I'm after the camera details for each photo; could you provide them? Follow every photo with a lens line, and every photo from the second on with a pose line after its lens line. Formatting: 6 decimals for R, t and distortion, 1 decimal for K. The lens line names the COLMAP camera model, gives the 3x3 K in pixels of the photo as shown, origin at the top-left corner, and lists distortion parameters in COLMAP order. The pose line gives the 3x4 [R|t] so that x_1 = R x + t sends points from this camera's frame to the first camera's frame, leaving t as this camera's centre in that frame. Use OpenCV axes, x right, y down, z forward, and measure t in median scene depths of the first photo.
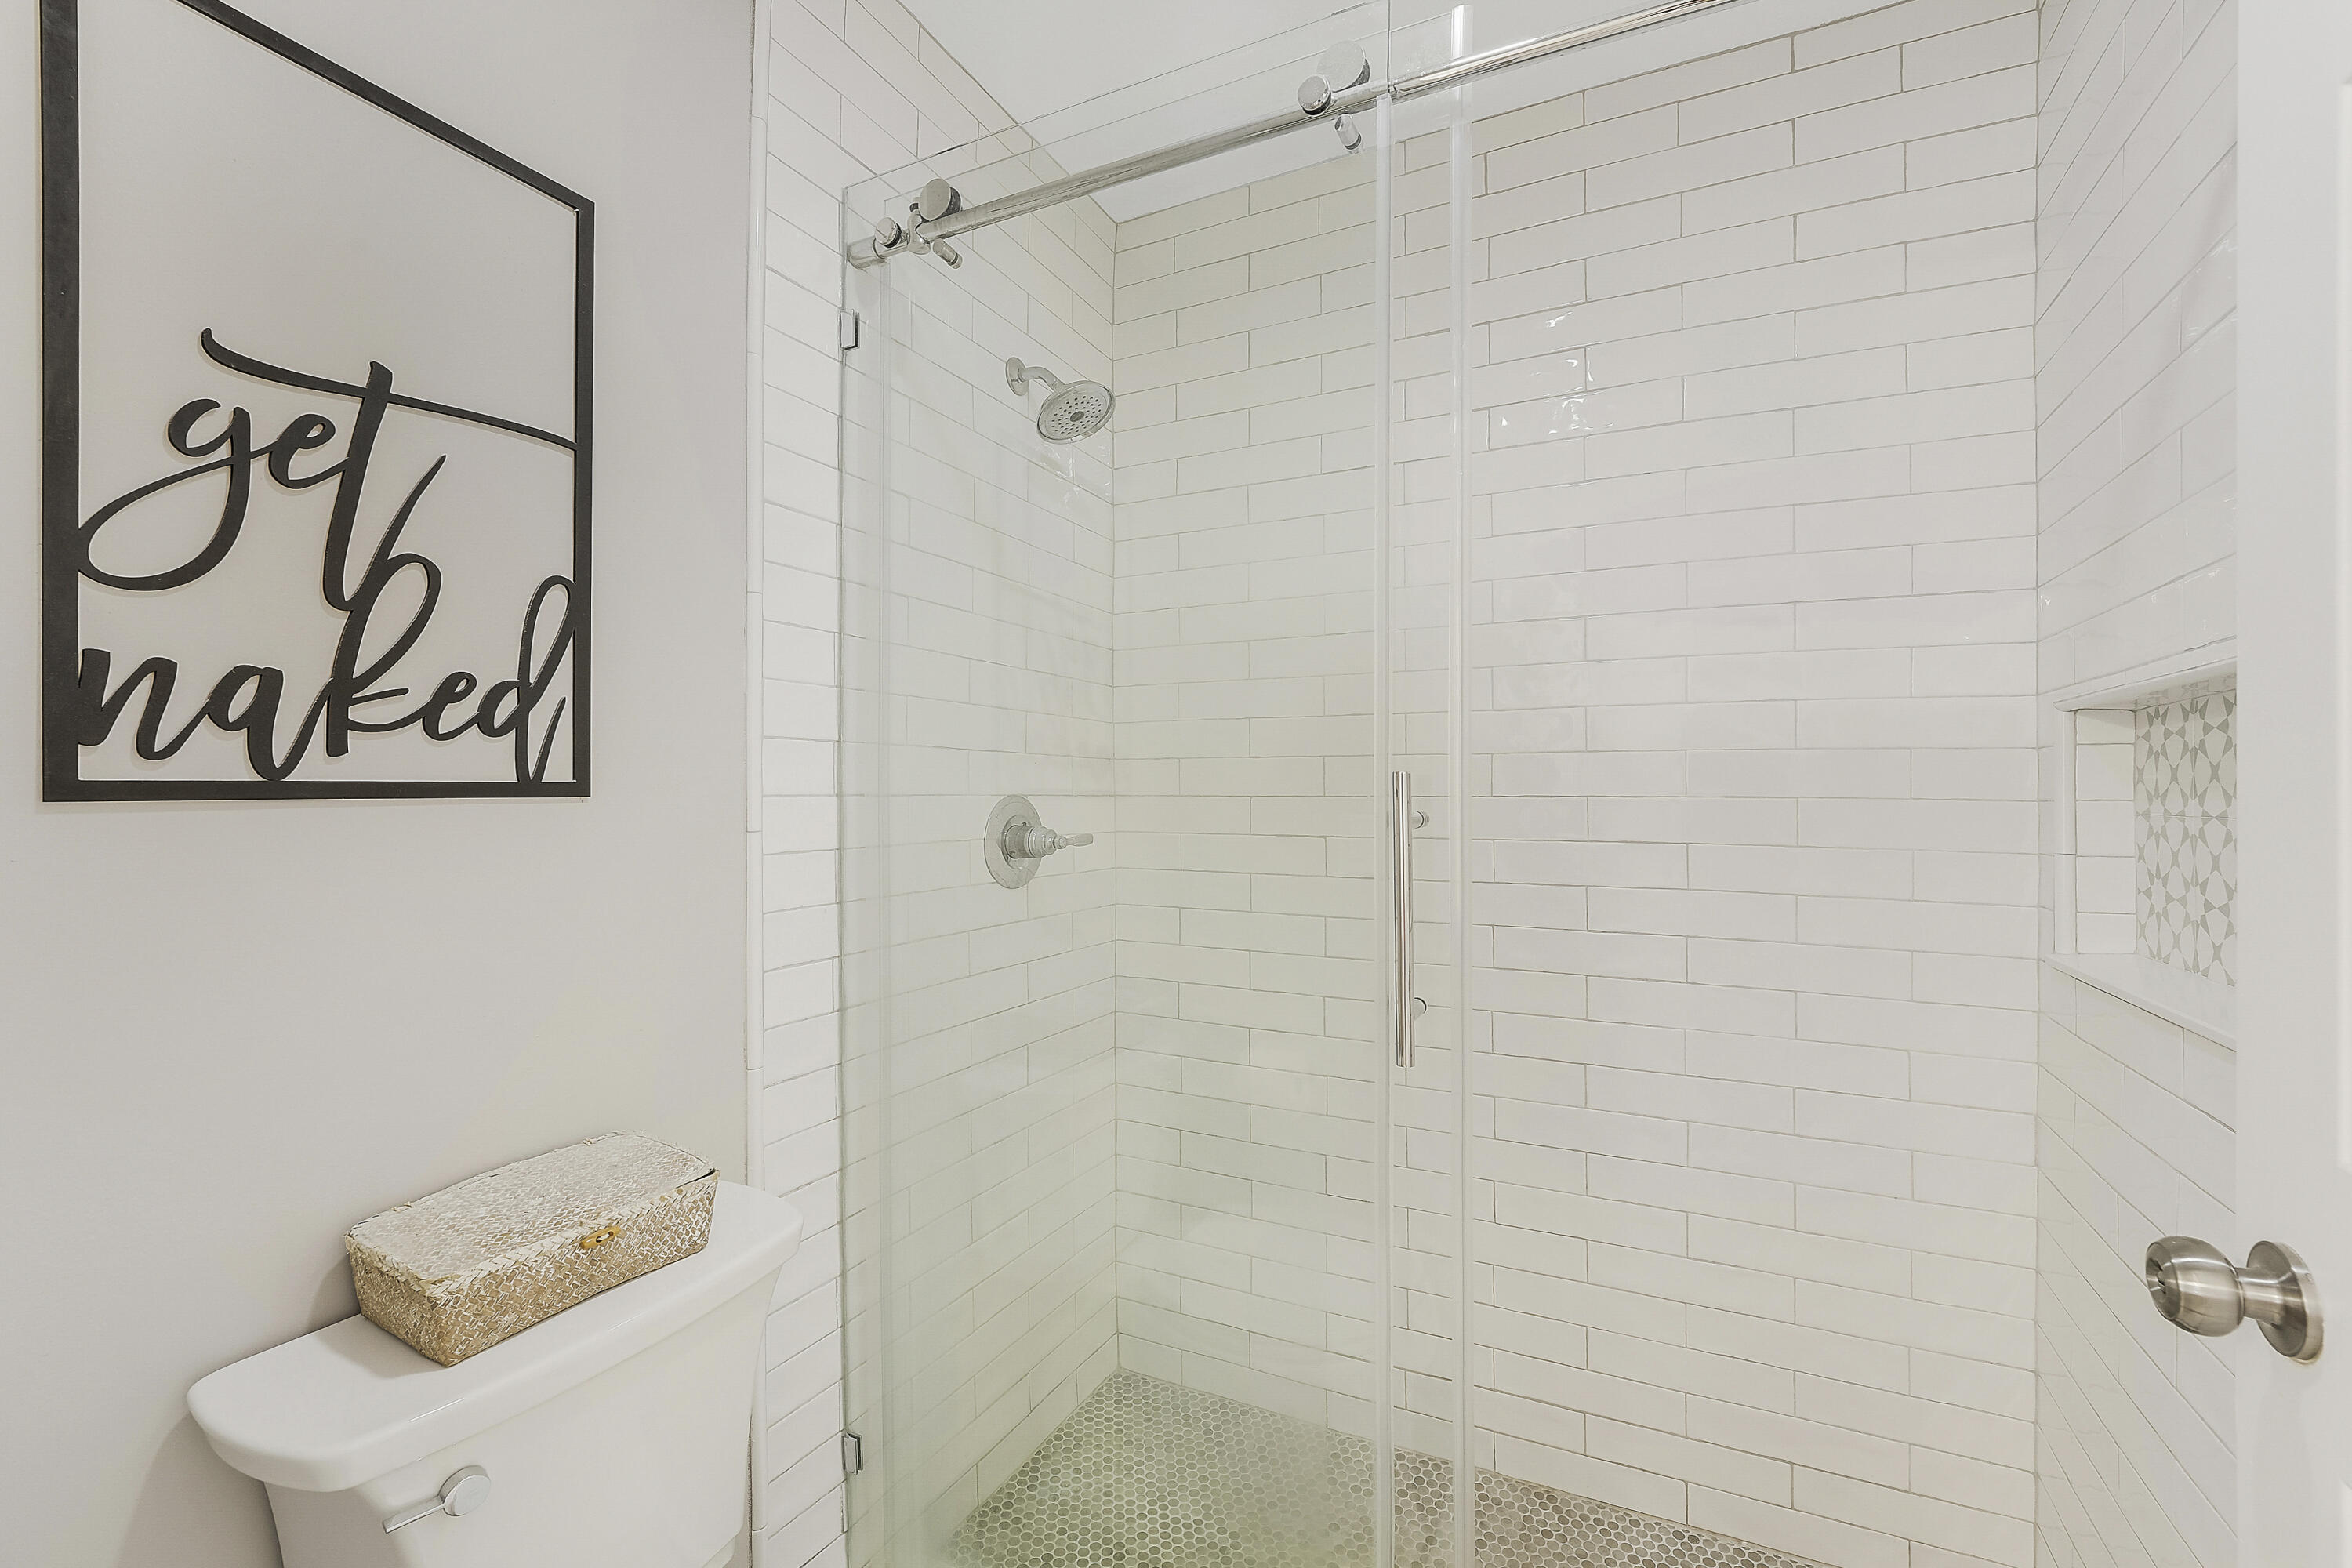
lens RADIAL K [[968.8, 0, 1182.8], [0, 968.8, 788.2], [0, 0, 1]] dist [-0.035178, -0.000230]
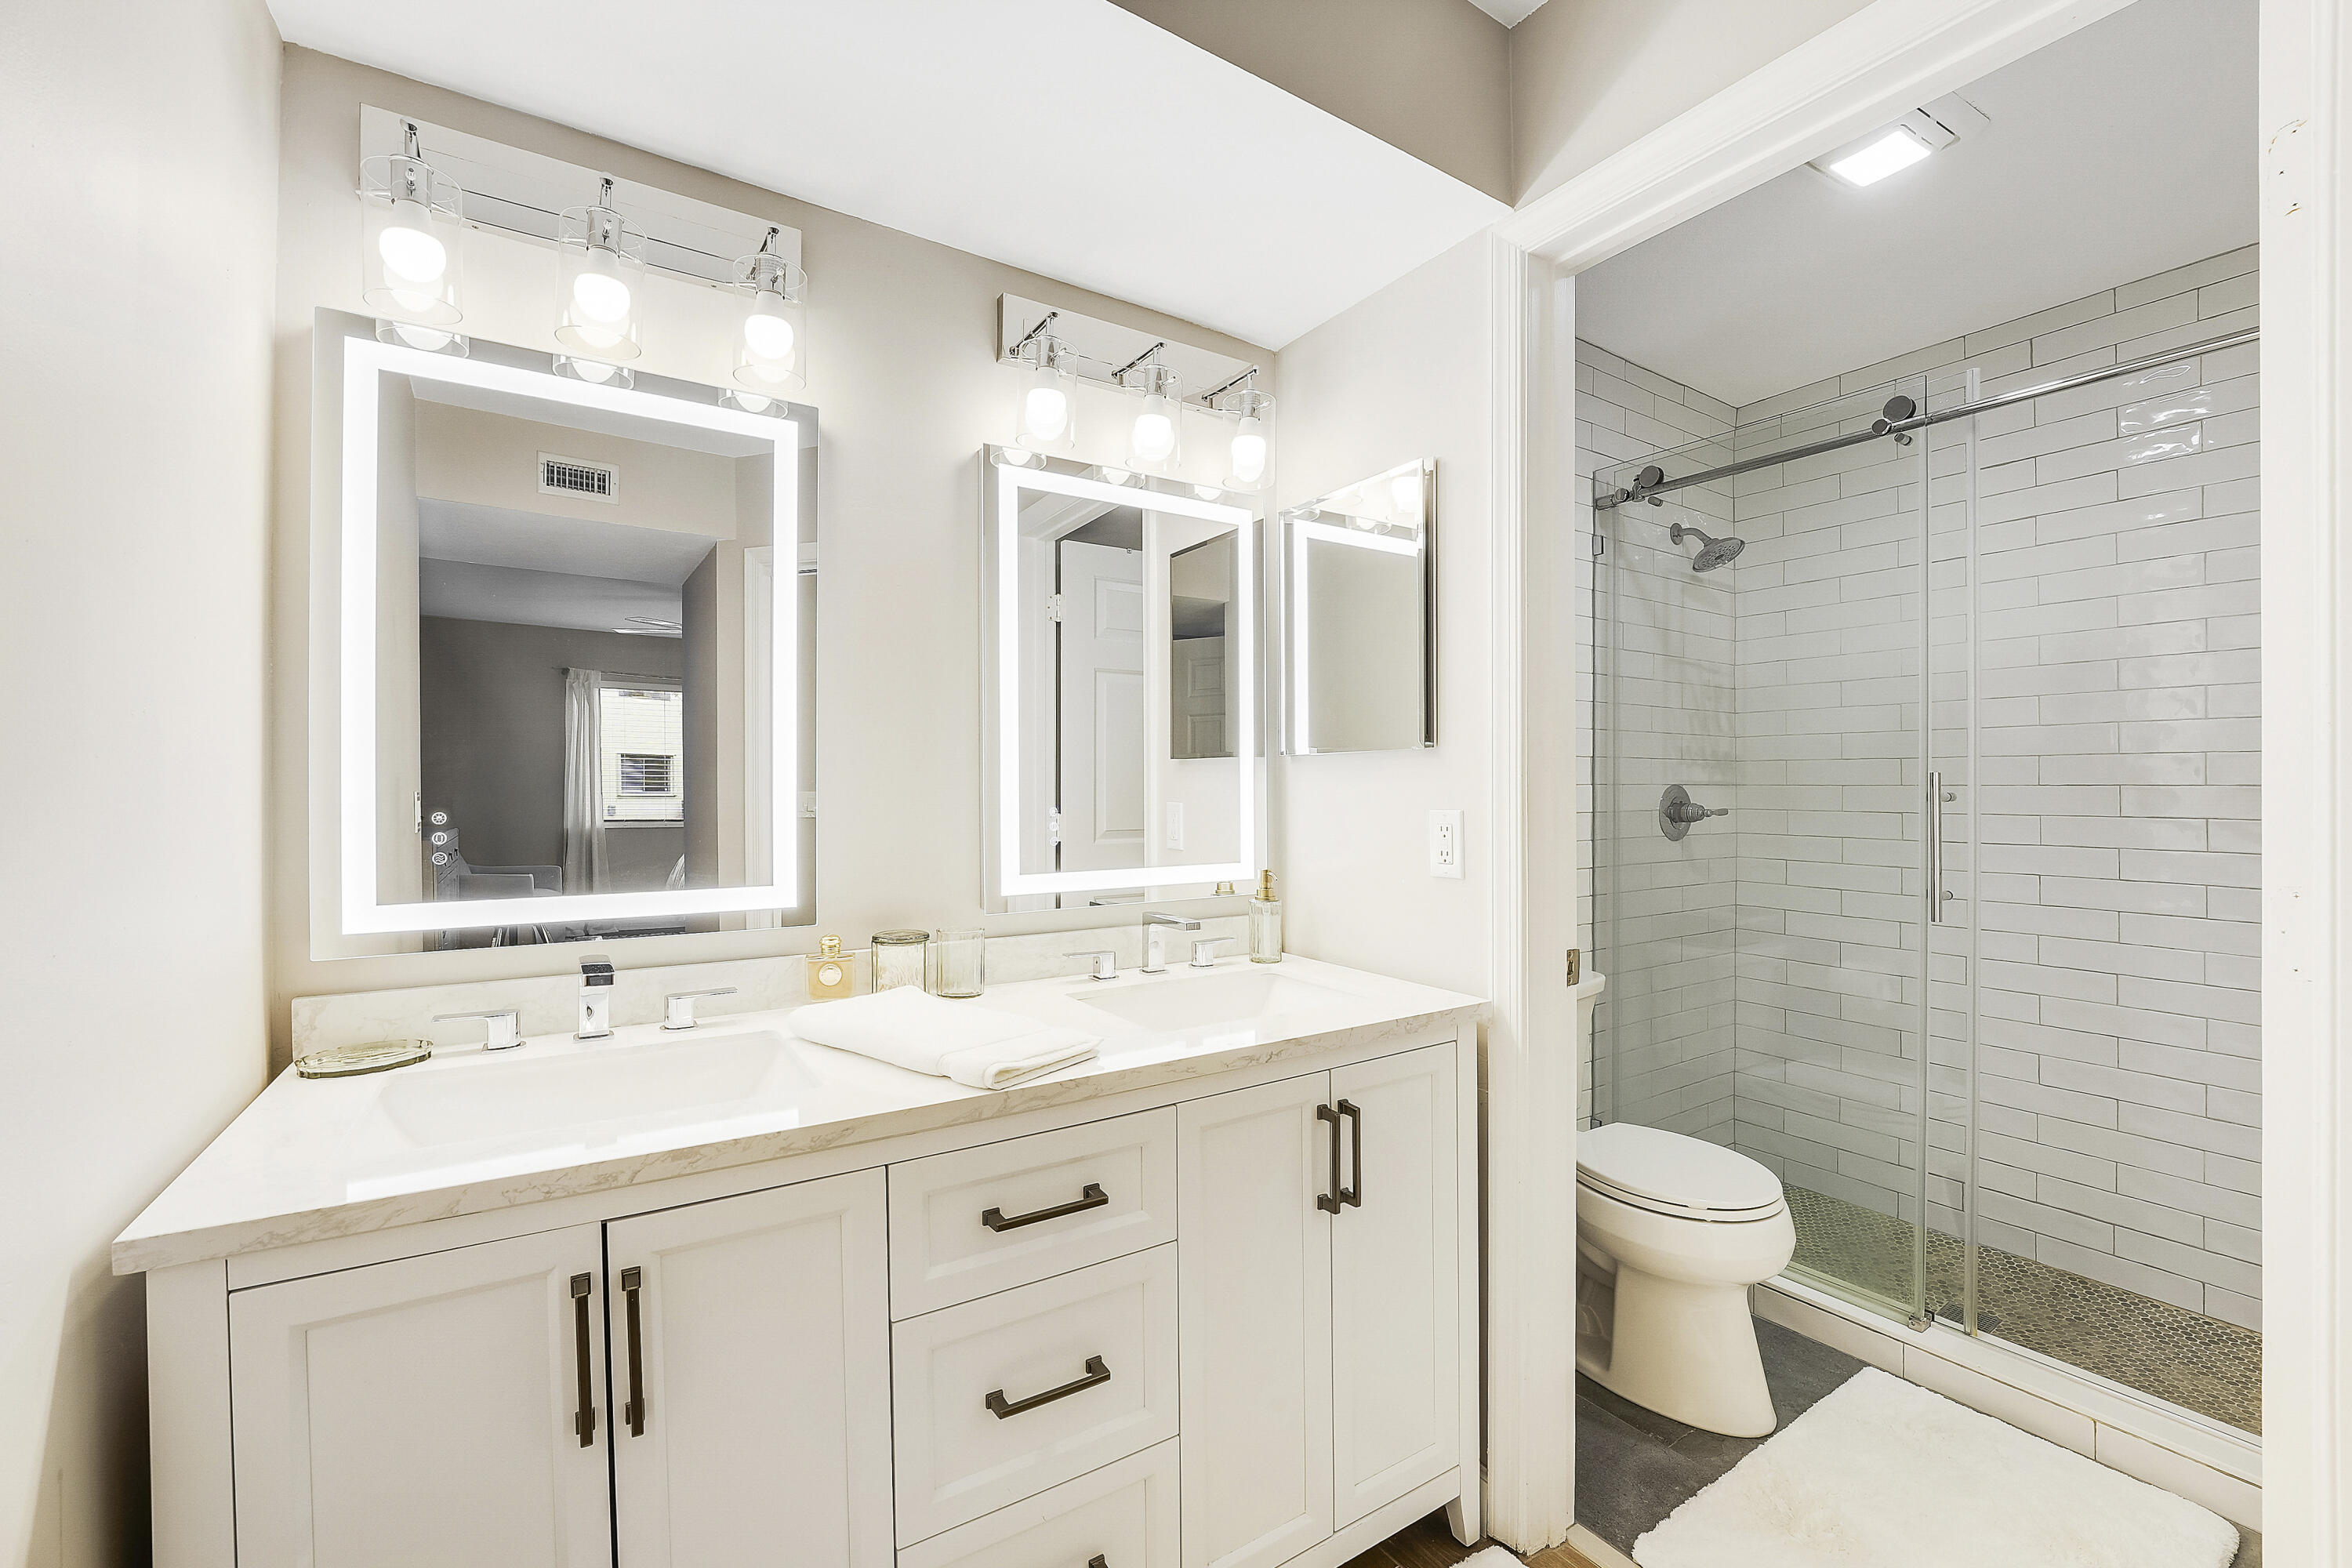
lens RADIAL K [[968.8, 0, 1186.7], [0, 968.8, 788.2], [0, 0, 1]] dist [-0.035178, -0.000230]
pose [[0.863466, 0.000103, -0.504408, -0.069716], [0.005253, 0.999944, 0.009196, -0.006688], [0.504380, -0.010590, 0.863417, -0.883998]]
